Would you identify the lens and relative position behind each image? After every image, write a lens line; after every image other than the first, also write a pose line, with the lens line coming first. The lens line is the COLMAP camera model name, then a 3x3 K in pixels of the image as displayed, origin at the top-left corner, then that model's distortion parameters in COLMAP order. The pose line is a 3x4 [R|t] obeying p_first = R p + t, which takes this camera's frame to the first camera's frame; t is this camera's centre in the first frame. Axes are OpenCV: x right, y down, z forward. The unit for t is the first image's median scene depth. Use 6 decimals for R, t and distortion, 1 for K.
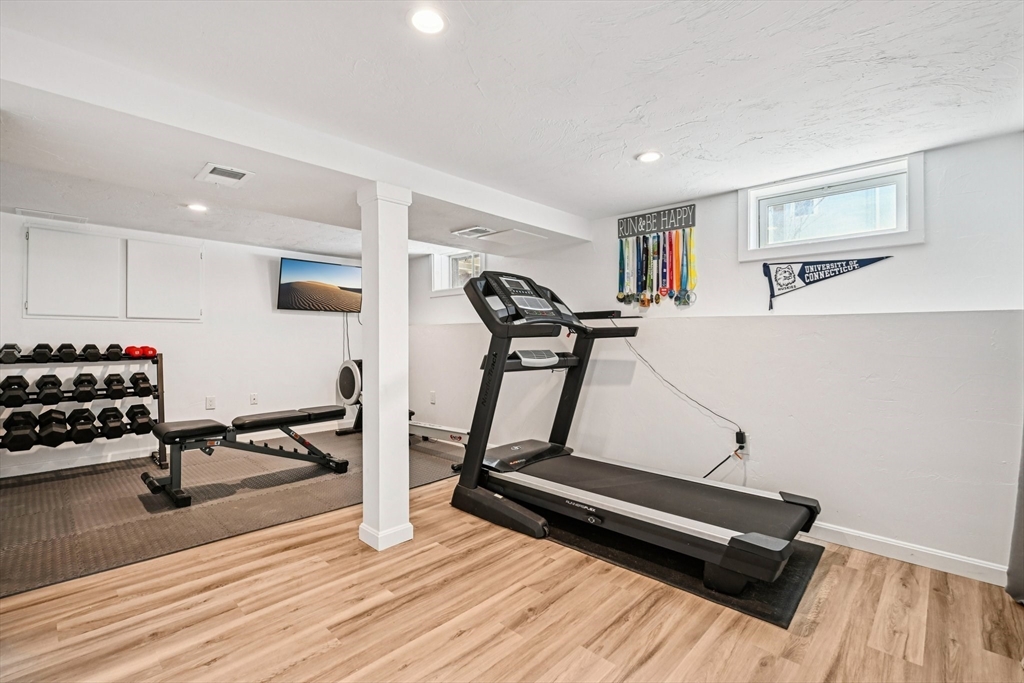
lens RADIAL K [[456.6, 0, 507.3], [0, 456.6, 334.3], [0, 0, 1]] dist [0.002645, -0.001228]
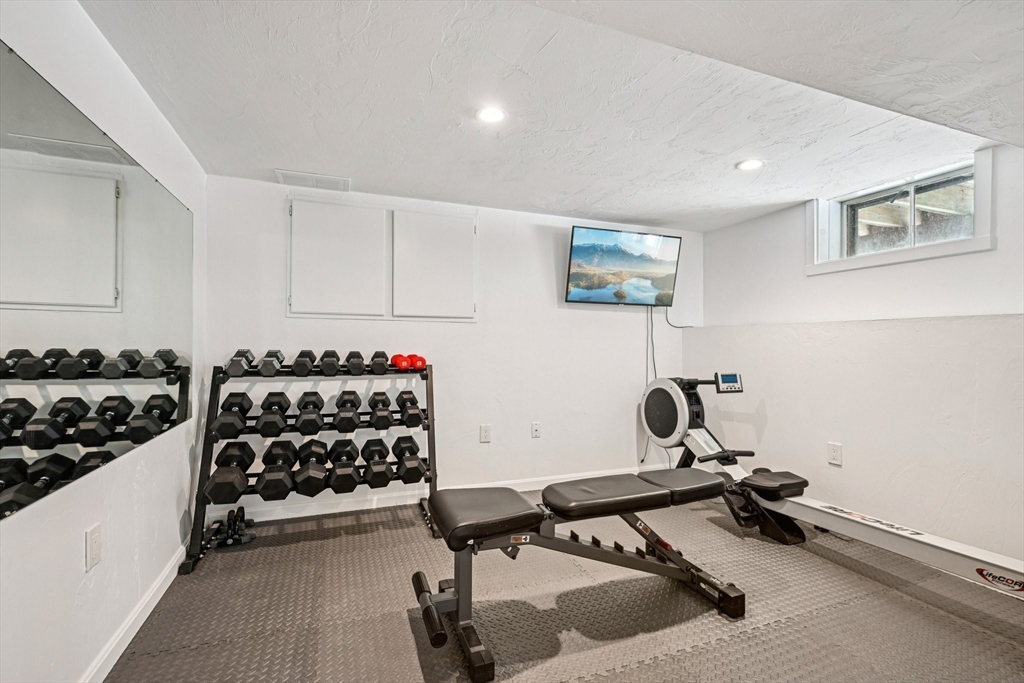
lens RADIAL K [[456.6, 0, 514.1], [0, 456.6, 343.1], [0, 0, 1]] dist [0.002645, -0.001228]
pose [[0.907066, 0.006008, -0.420946, -0.368358], [-0.002027, 0.999949, 0.009904, 0.000090], [0.420984, -0.008130, 0.907032, 0.442282]]
